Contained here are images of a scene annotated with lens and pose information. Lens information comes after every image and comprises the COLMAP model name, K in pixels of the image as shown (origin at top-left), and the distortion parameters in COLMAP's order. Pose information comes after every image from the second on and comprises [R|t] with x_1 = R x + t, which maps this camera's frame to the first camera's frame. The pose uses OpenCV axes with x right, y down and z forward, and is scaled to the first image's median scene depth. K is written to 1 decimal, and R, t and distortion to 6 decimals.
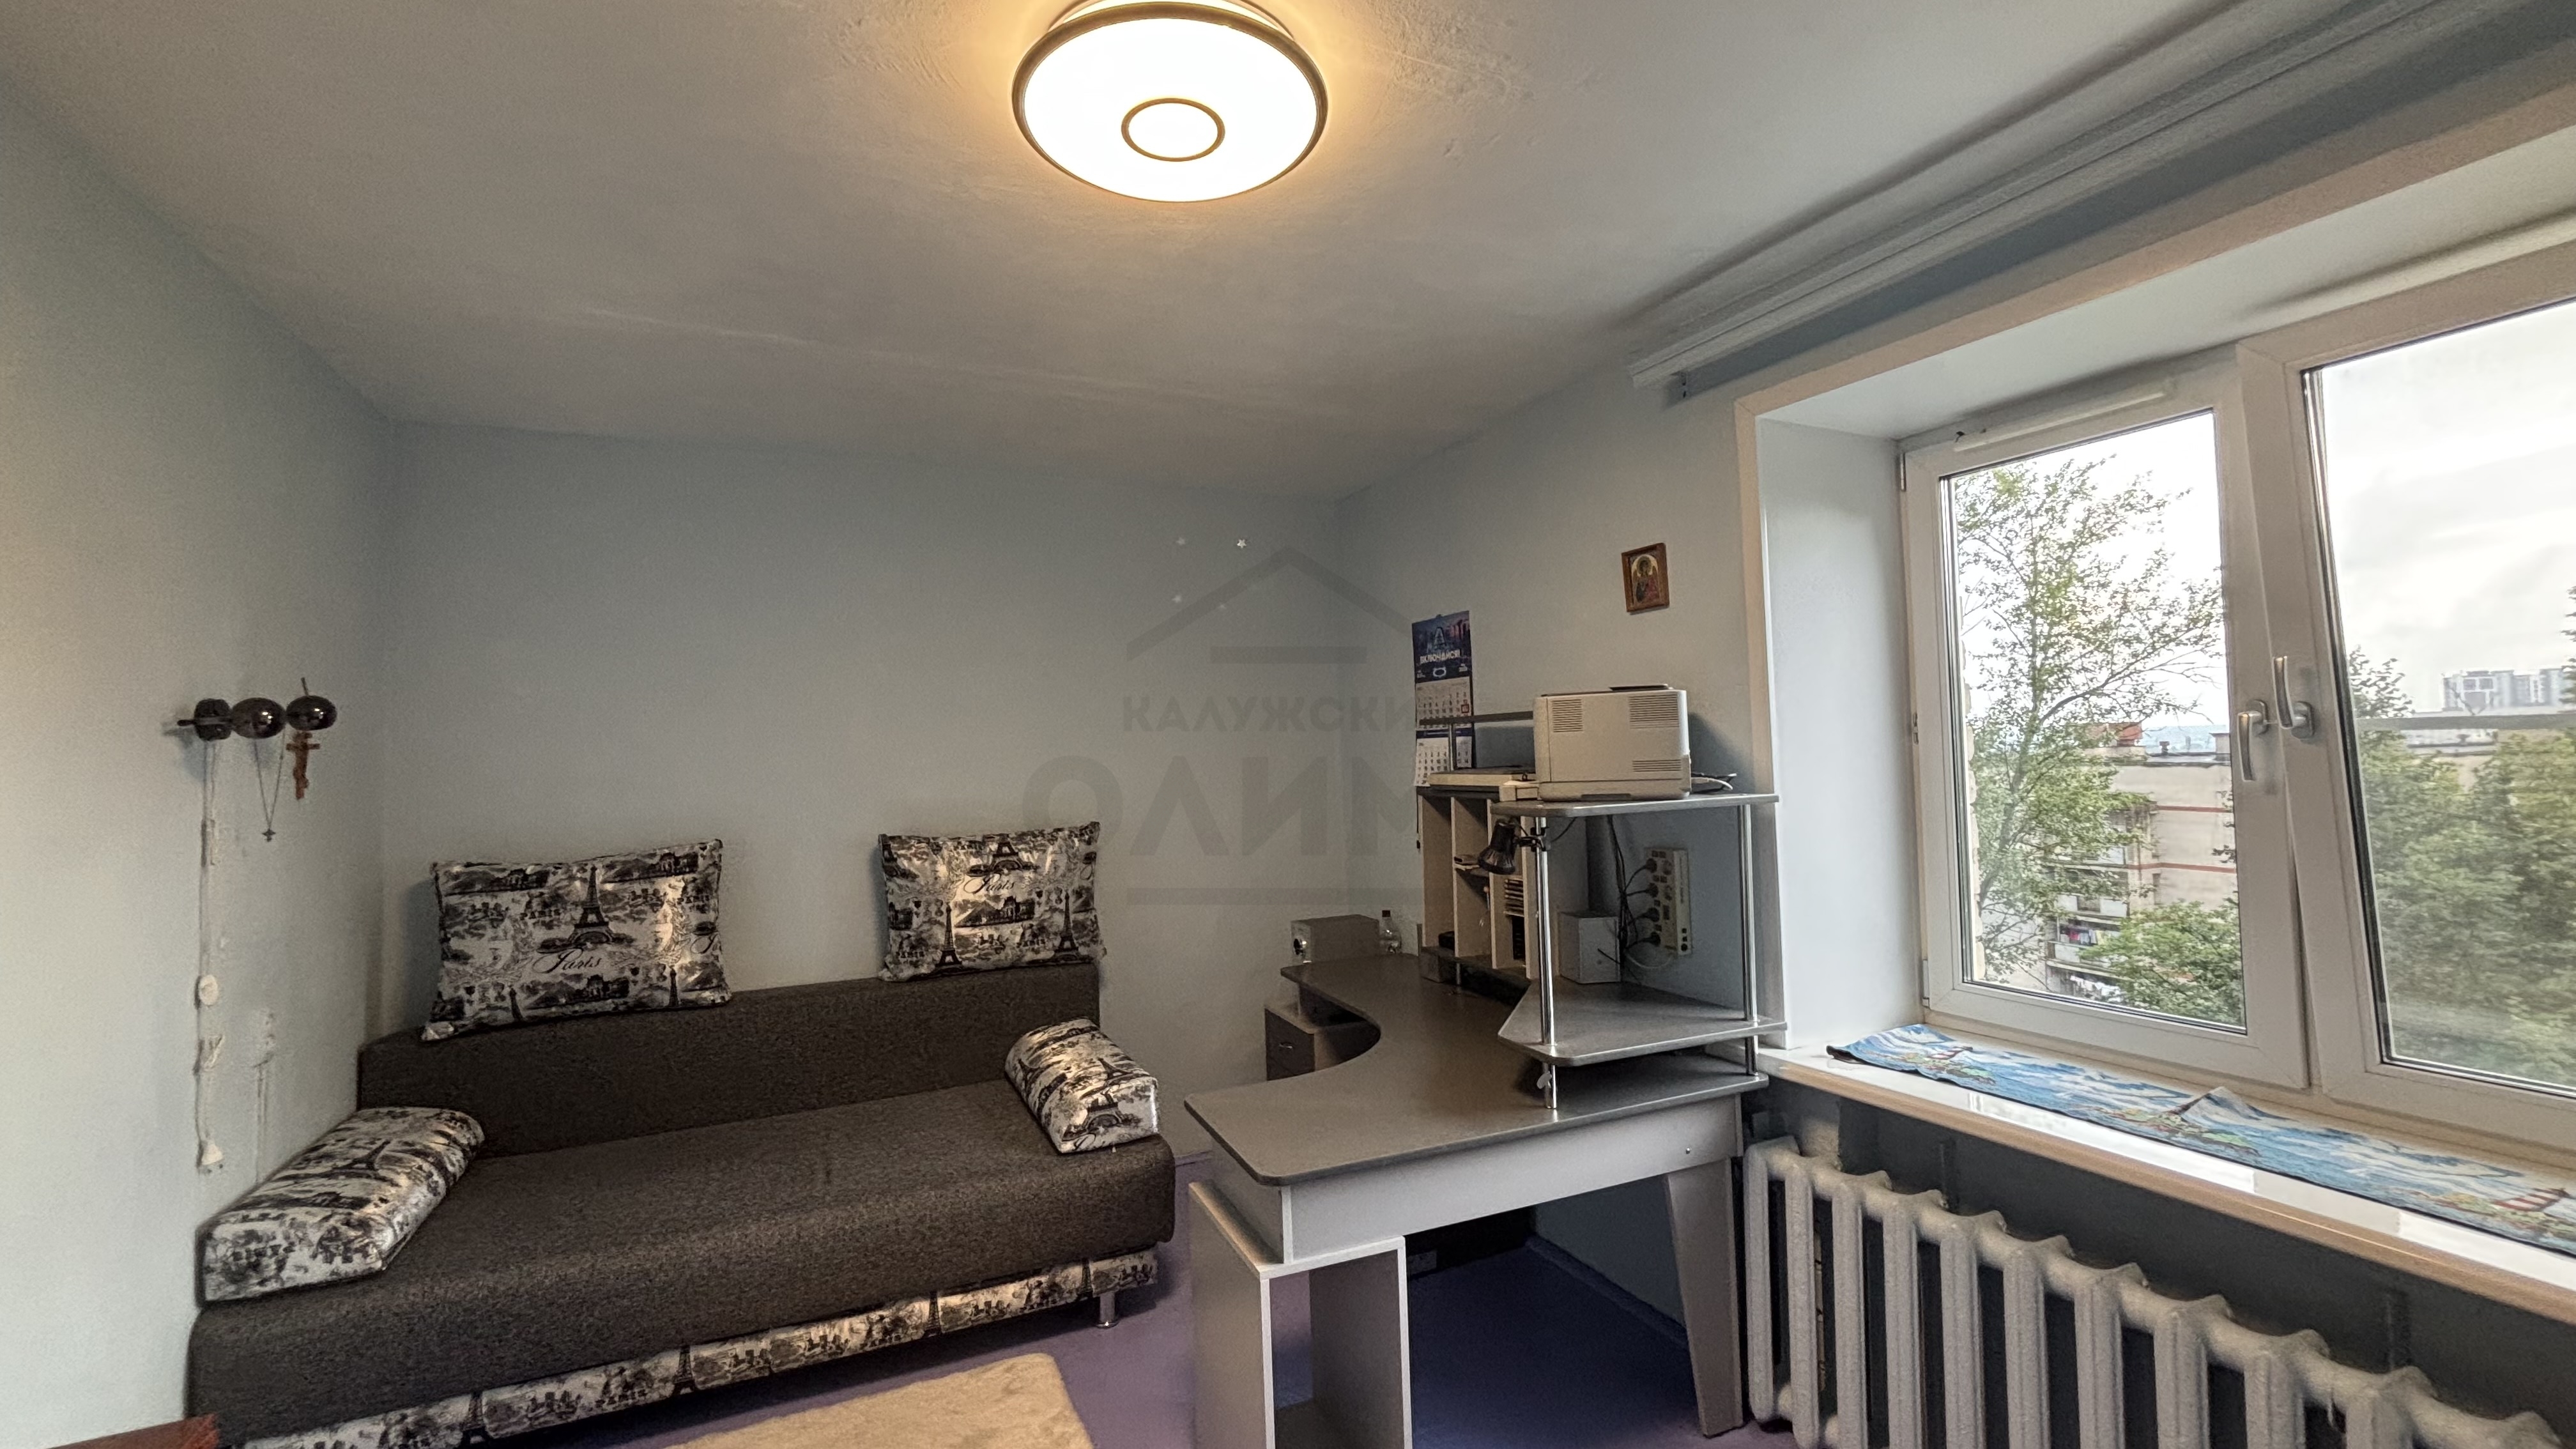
lens RADIAL K [[1035.1, 0, 1293.3], [0, 1035.1, 722.3], [0, 0, 1]] dist [-0.006696, 0.002998]
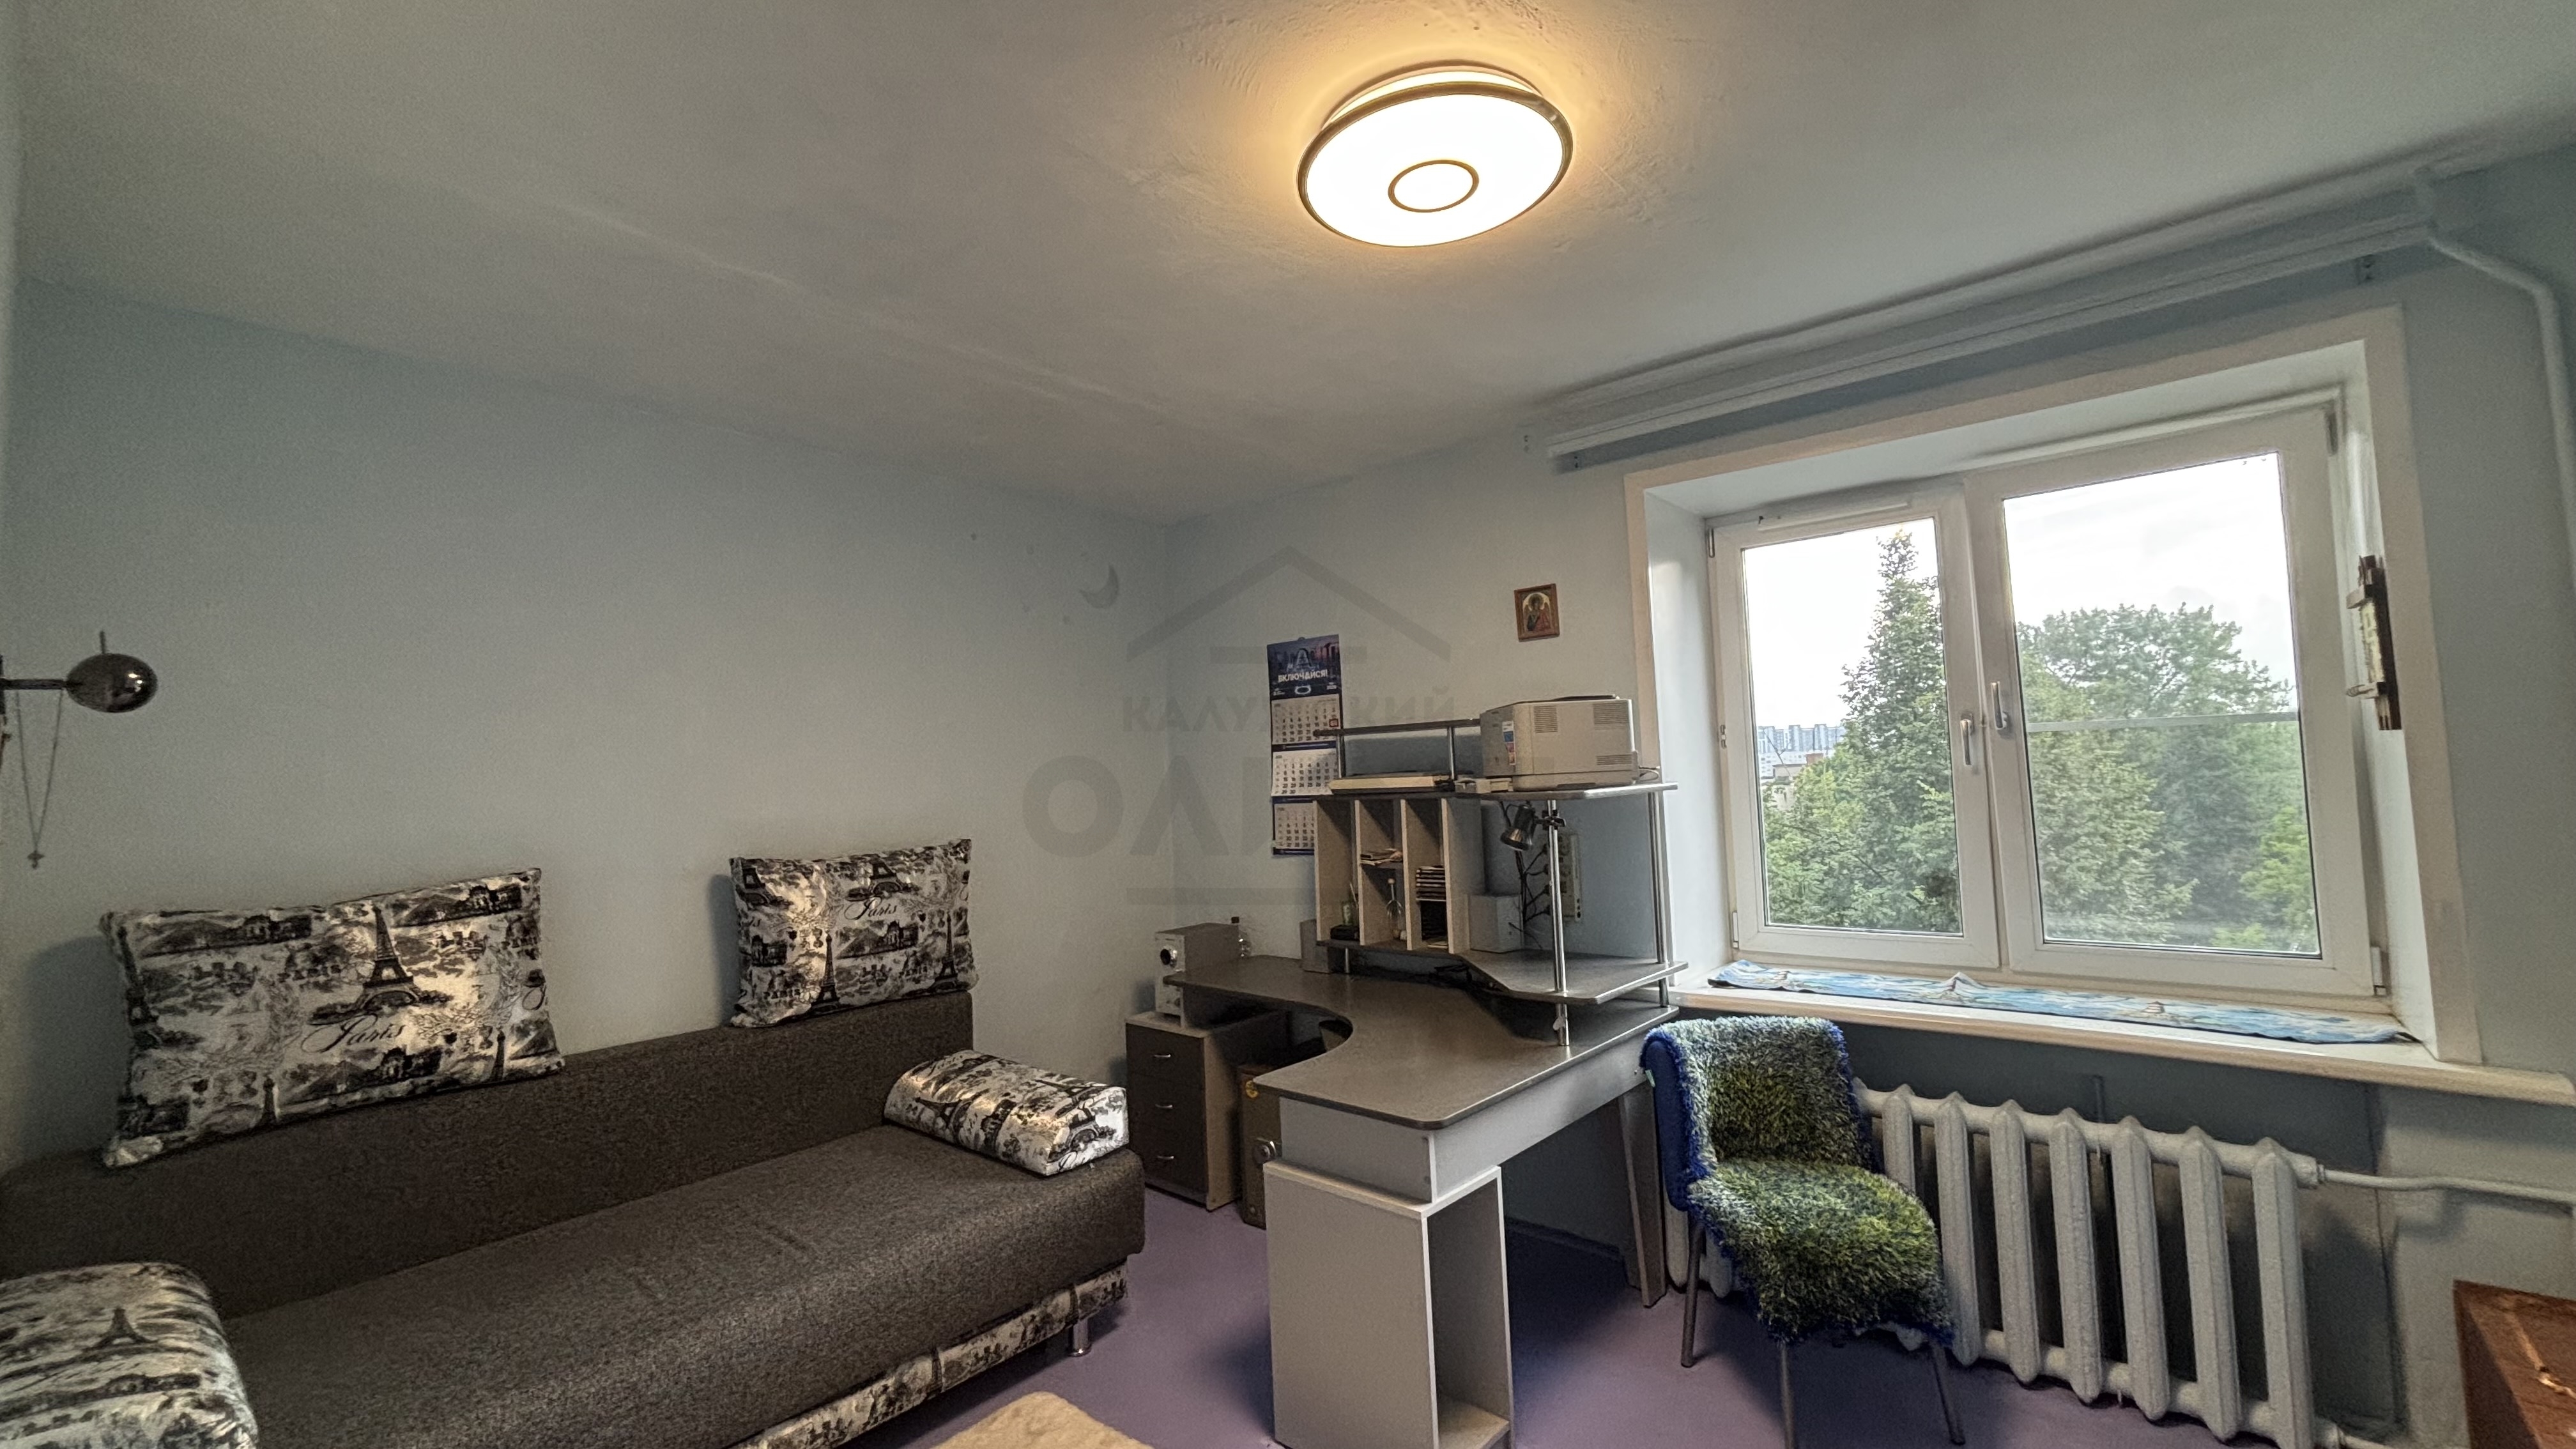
lens RADIAL K [[1035.1, 0, 1288.8], [0, 1035.1, 721.5], [0, 0, 1]] dist [-0.006696, 0.002998]
pose [[0.910291, 0.016008, 0.413658, -0.416426], [0.000878, 0.999175, -0.040597, 0.037058], [-0.413967, 0.037318, 0.909527, 0.025421]]
